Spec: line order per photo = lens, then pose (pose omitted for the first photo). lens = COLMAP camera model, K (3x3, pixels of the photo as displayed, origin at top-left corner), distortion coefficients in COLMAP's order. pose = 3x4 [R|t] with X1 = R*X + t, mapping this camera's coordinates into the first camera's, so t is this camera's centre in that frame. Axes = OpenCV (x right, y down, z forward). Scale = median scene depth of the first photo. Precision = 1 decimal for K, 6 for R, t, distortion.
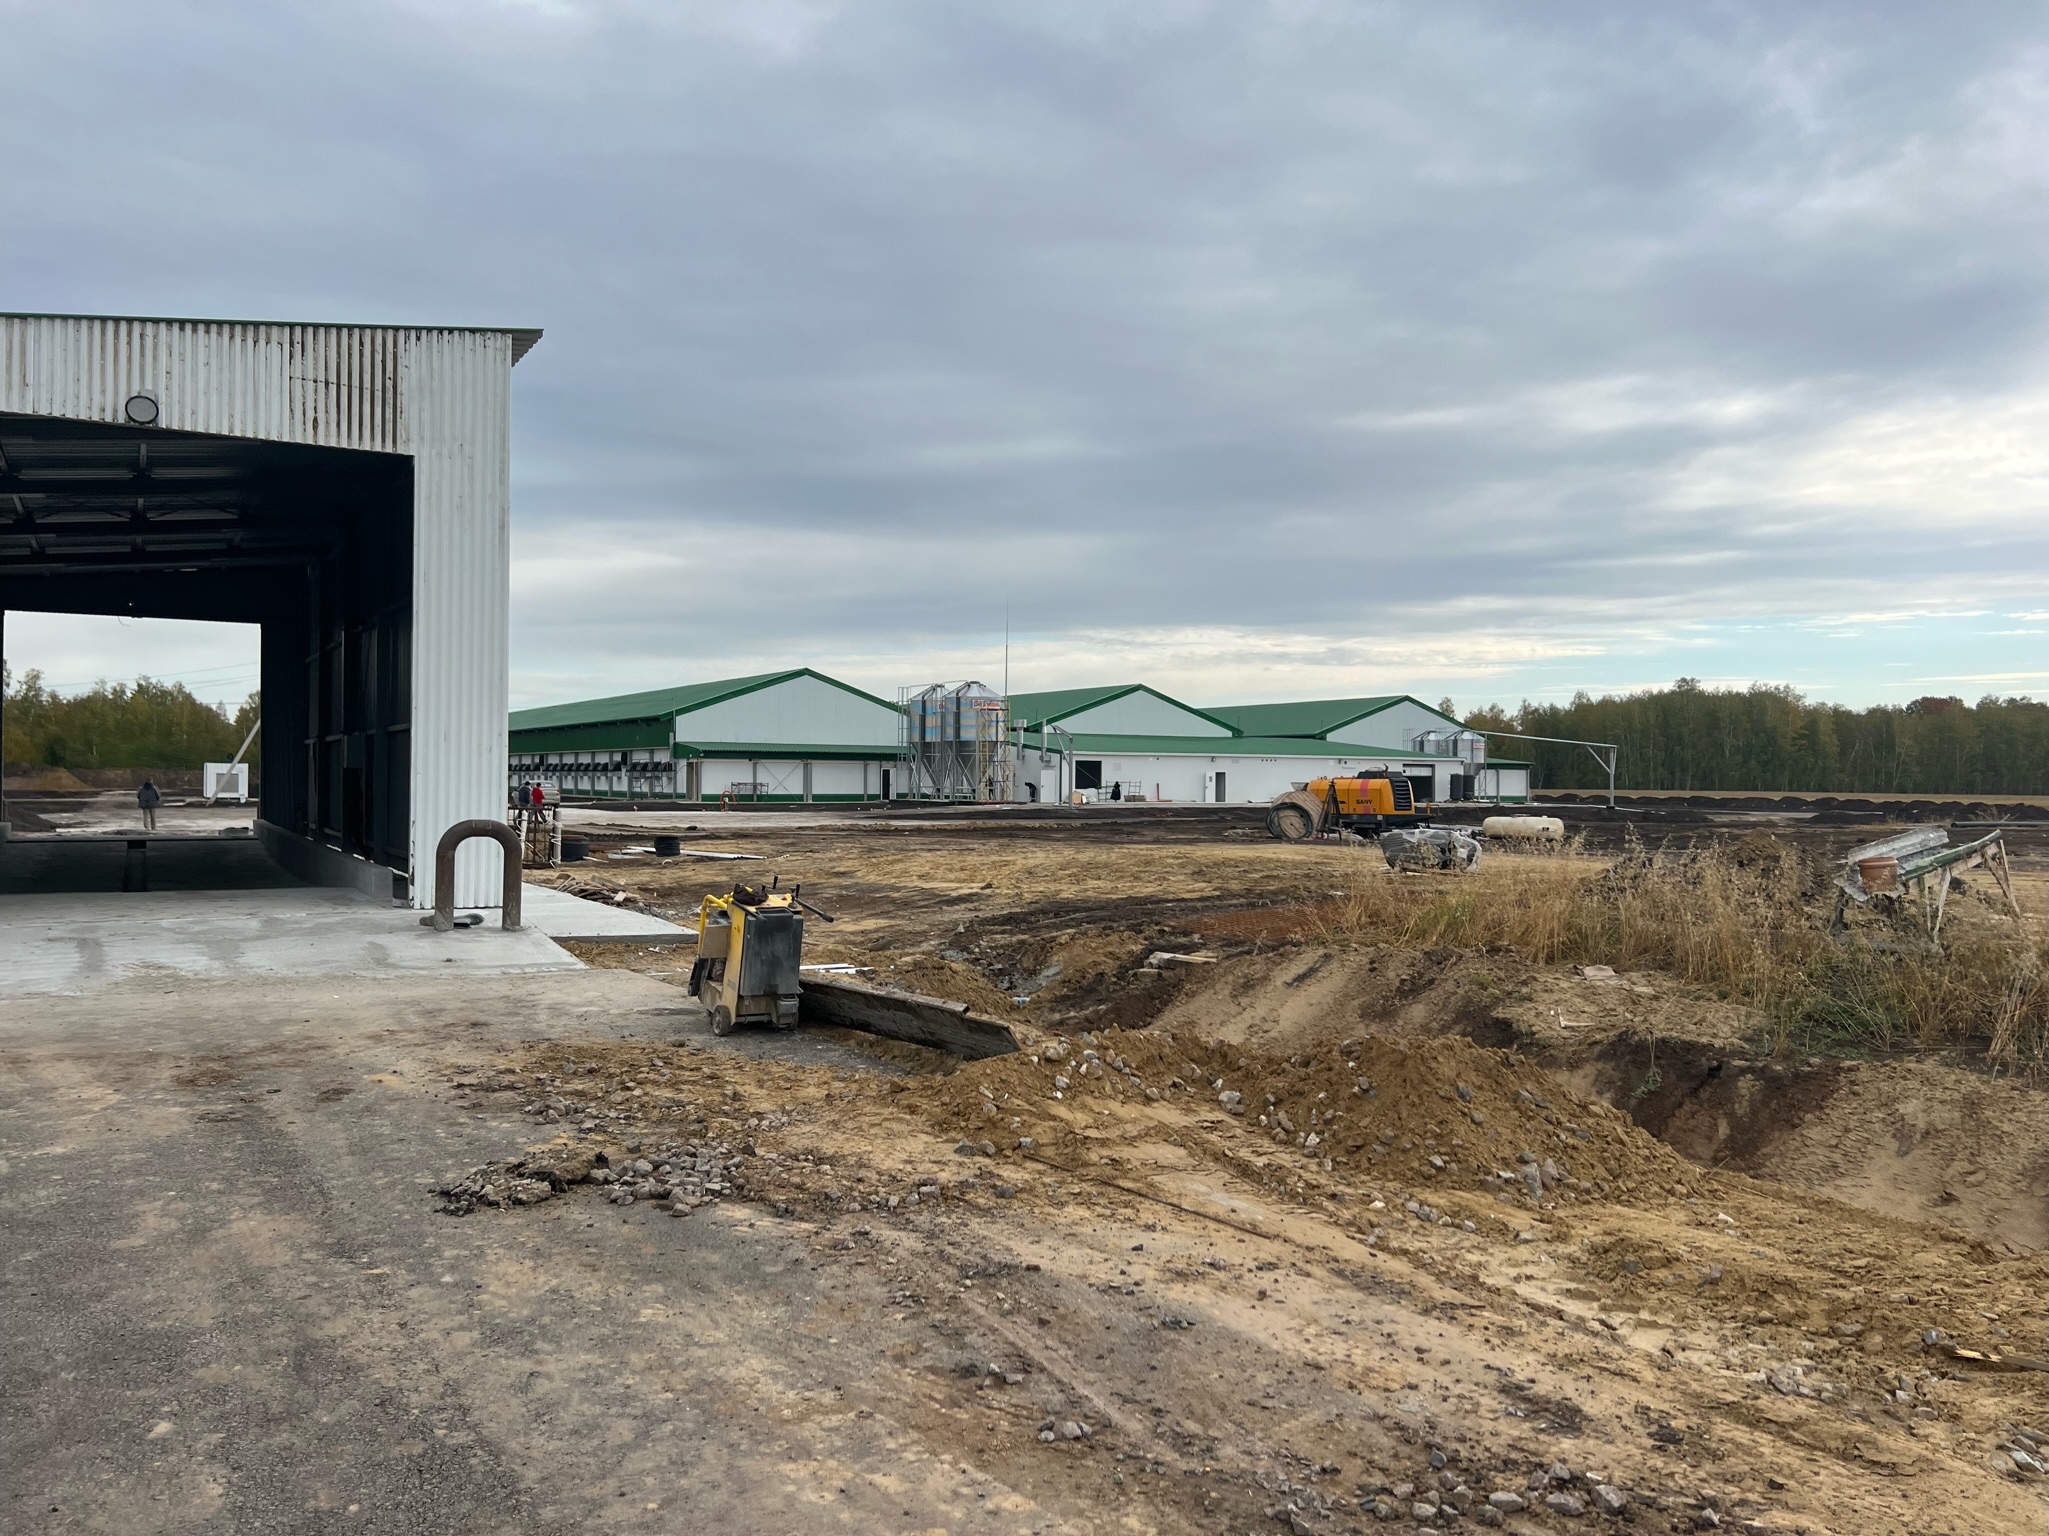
lens RADIAL K [[1528.0, 0, 1071.3], [0, 1528.0, 774.1], [0, 0, 1]] dist [-0.042948, 0.033509]
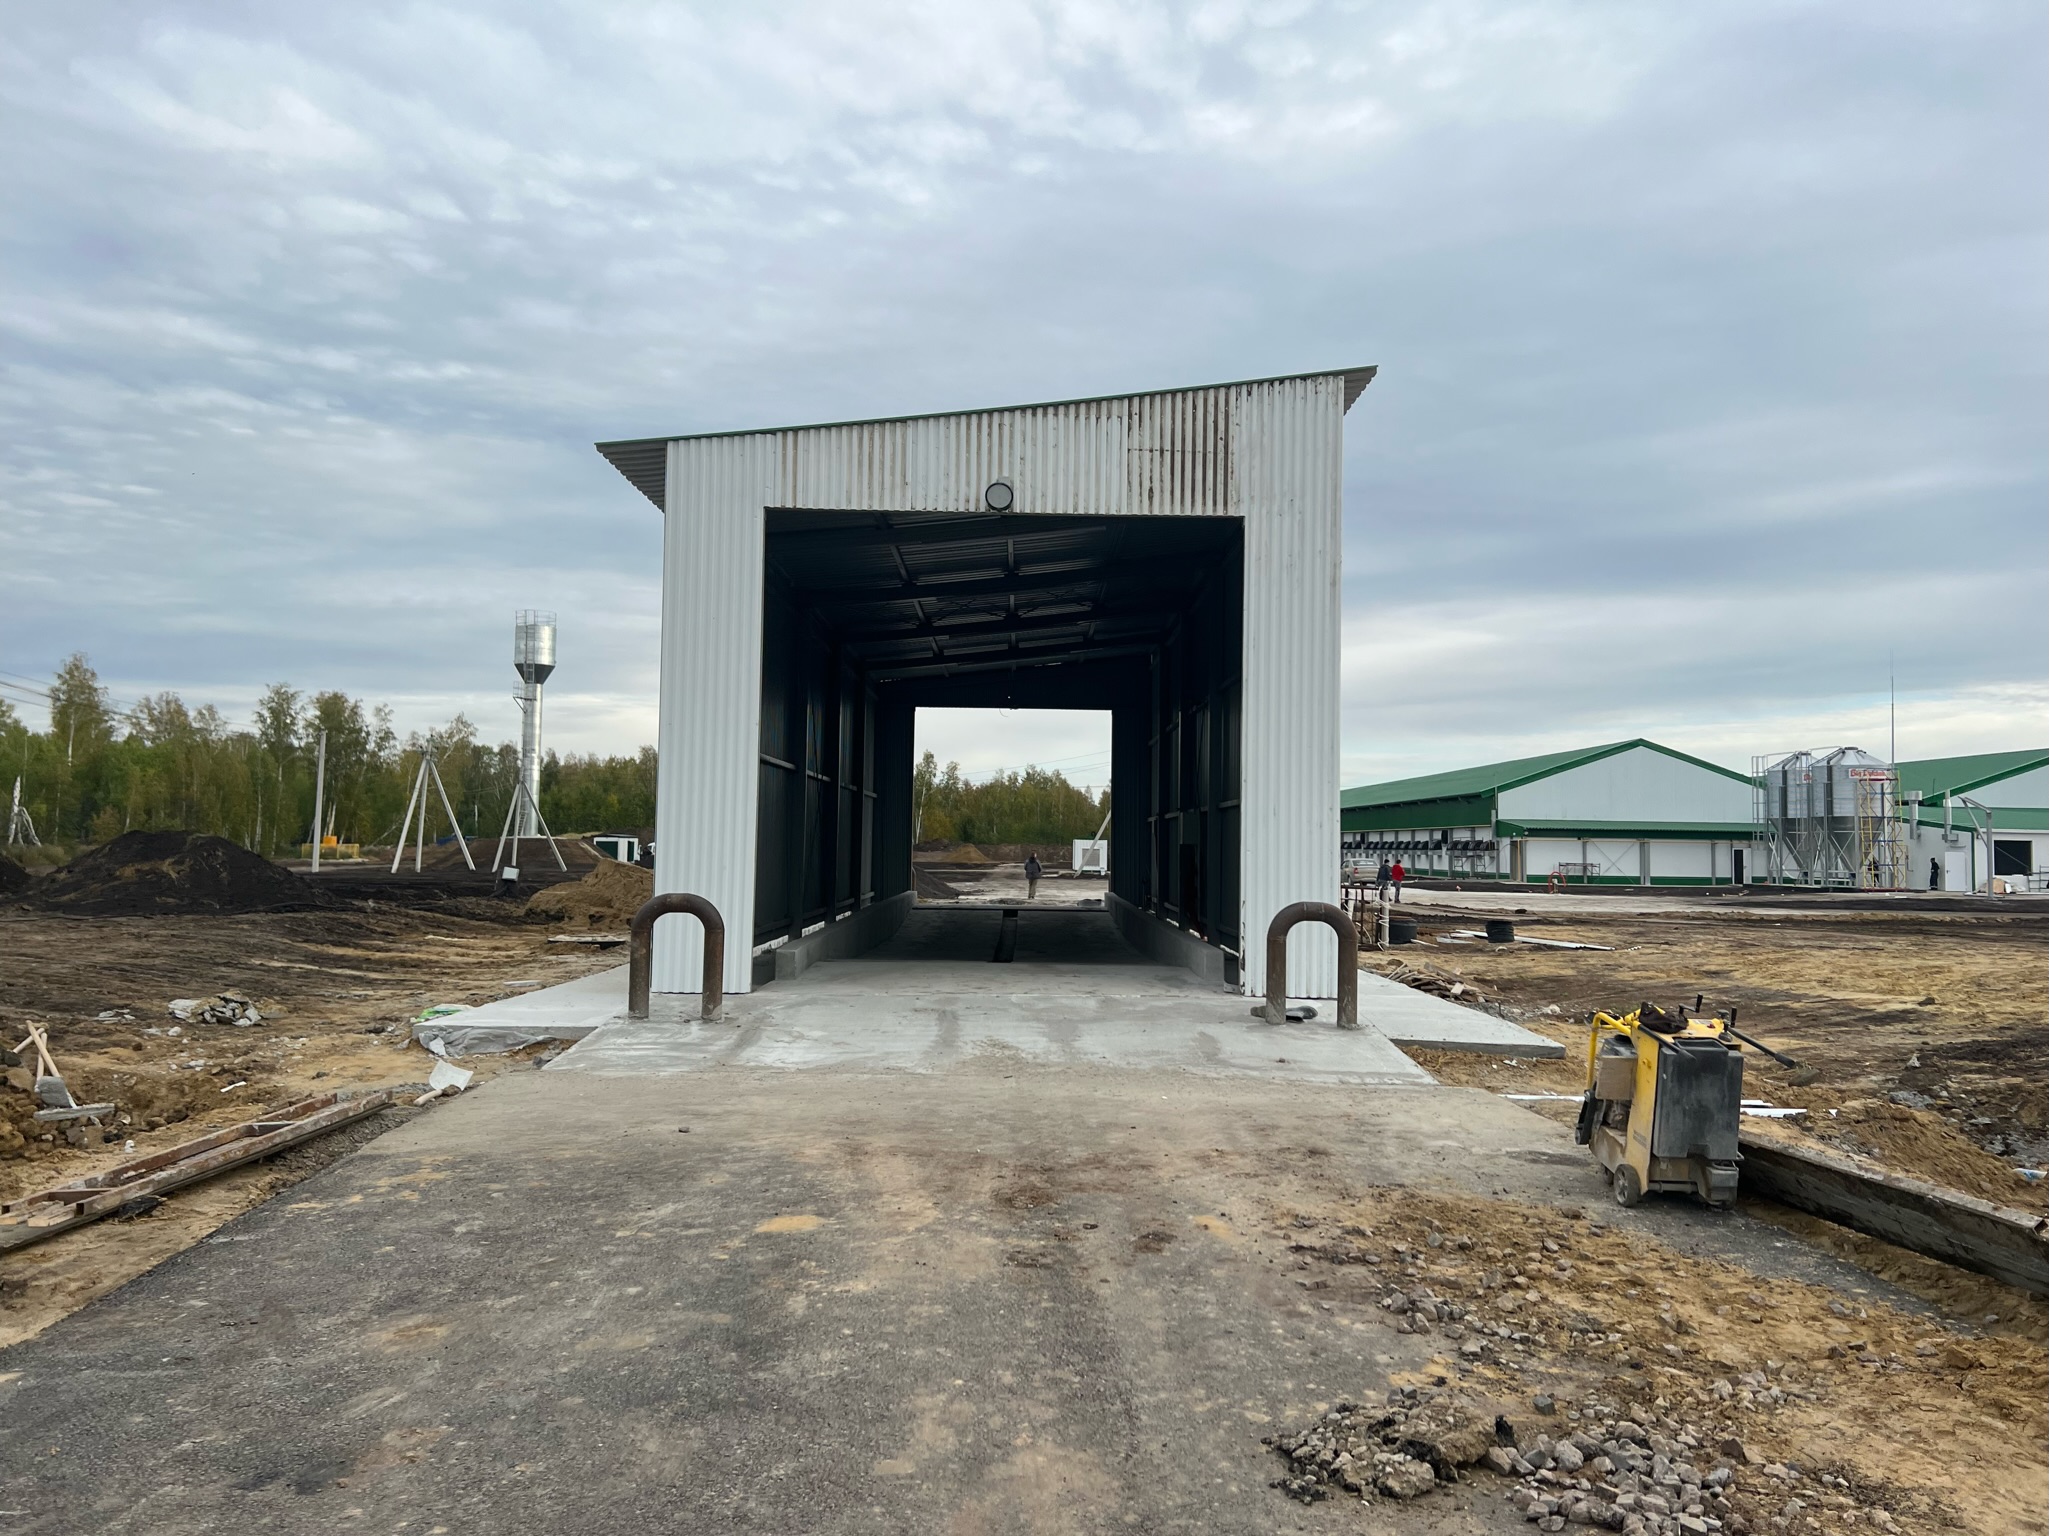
lens RADIAL K [[1528.0, 0, 1071.3], [0, 1528.0, 774.1], [0, 0, 1]] dist [-0.042948, 0.033509]
pose [[0.866927, -0.017427, -0.498130, -0.061492], [-0.008272, 0.998748, -0.049336, -0.000821], [0.498366, 0.046891, 0.865698, 0.139947]]
